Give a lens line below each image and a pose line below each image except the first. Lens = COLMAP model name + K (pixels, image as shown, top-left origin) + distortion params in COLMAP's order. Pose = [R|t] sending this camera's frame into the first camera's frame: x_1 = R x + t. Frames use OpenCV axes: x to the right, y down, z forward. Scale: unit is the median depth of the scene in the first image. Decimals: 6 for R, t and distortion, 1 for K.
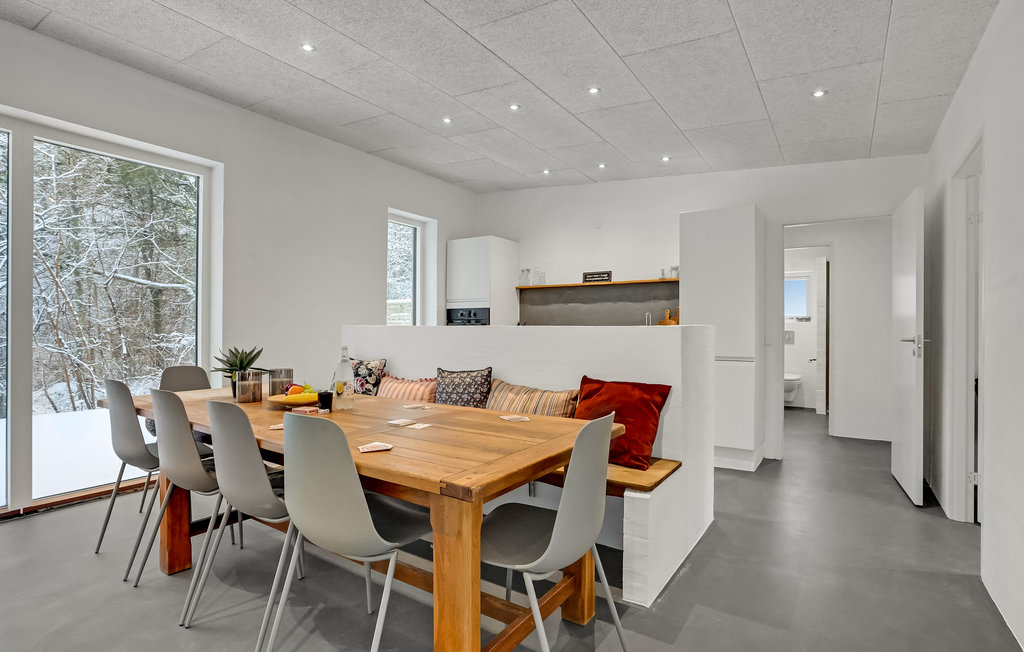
lens RADIAL K [[504.9, 0, 514.6], [0, 504.9, 330.4], [0, 0, 1]] dist [-0.001860, -0.000002]
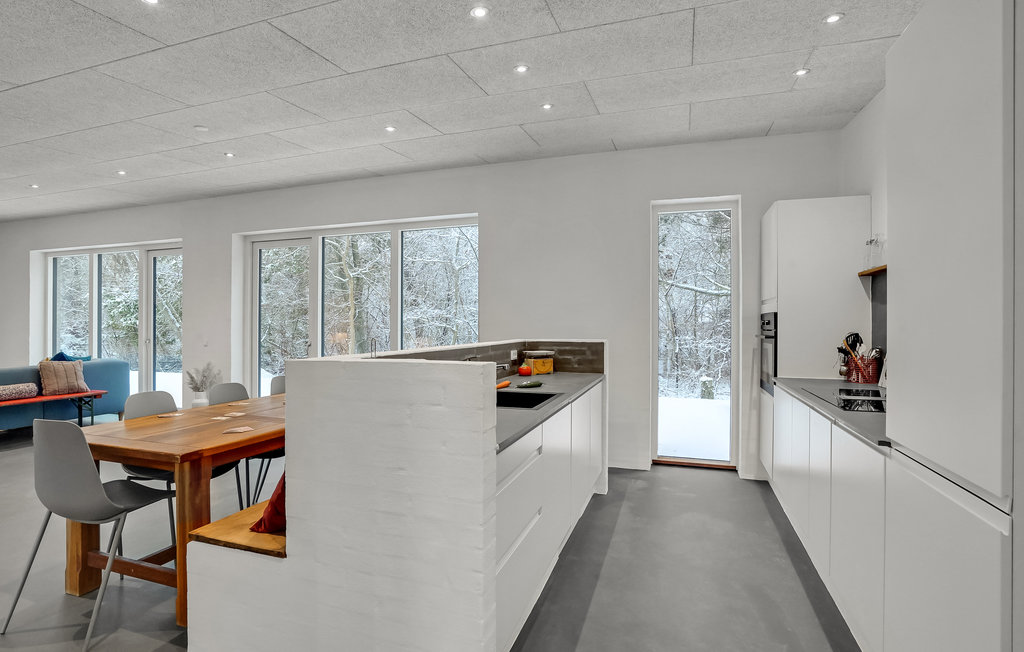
lens RADIAL K [[504.9, 0, 514.6], [0, 504.9, 330.4], [0, 0, 1]] dist [-0.001860, -0.000002]
pose [[0.266064, 0.011633, -0.963885, 0.528923], [-0.005277, 0.999930, 0.010611, -0.027988], [0.963941, 0.002263, 0.266107, 0.540926]]
